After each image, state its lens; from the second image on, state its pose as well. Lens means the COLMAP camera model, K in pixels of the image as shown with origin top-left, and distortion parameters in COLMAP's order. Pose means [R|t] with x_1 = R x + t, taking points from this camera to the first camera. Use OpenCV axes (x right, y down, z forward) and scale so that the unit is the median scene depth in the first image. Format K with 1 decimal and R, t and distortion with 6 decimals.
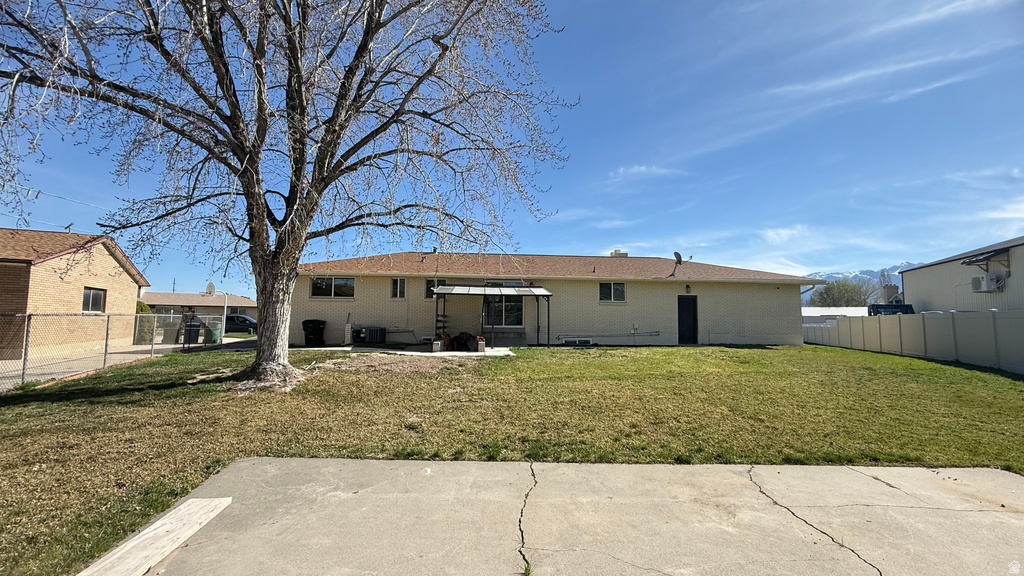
lens RADIAL K [[408.6, 0, 509.1], [0, 408.6, 289.1], [0, 0, 1]] dist [-0.009357, -0.000036]
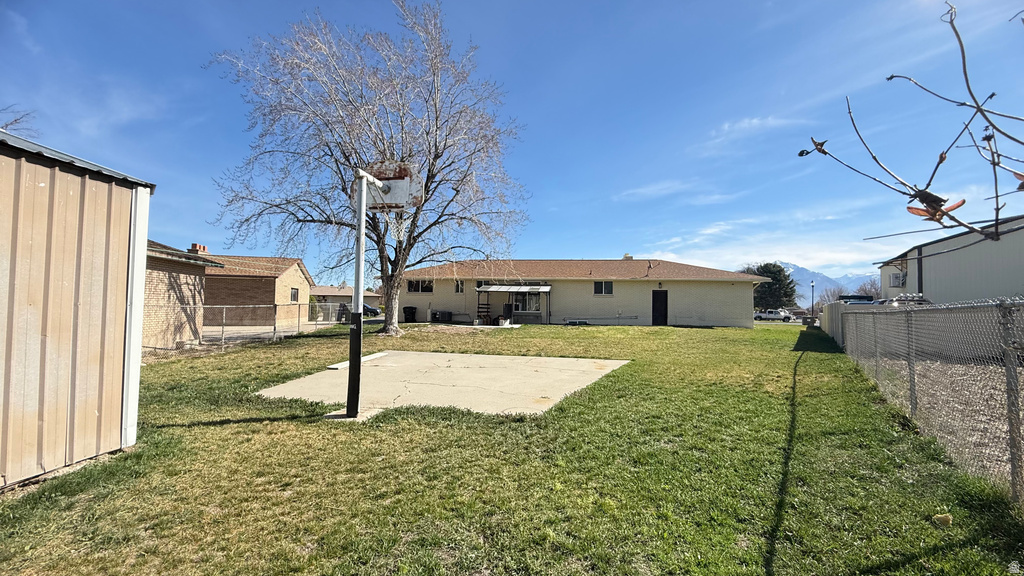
lens RADIAL K [[408.6, 0, 513.8], [0, 408.6, 289.2], [0, 0, 1]] dist [-0.009357, -0.000036]
pose [[0.979437, -0.004501, -0.201698, 0.276724], [0.010859, 0.999478, 0.030427, -0.042575], [0.201456, -0.031992, 0.978975, -0.549552]]
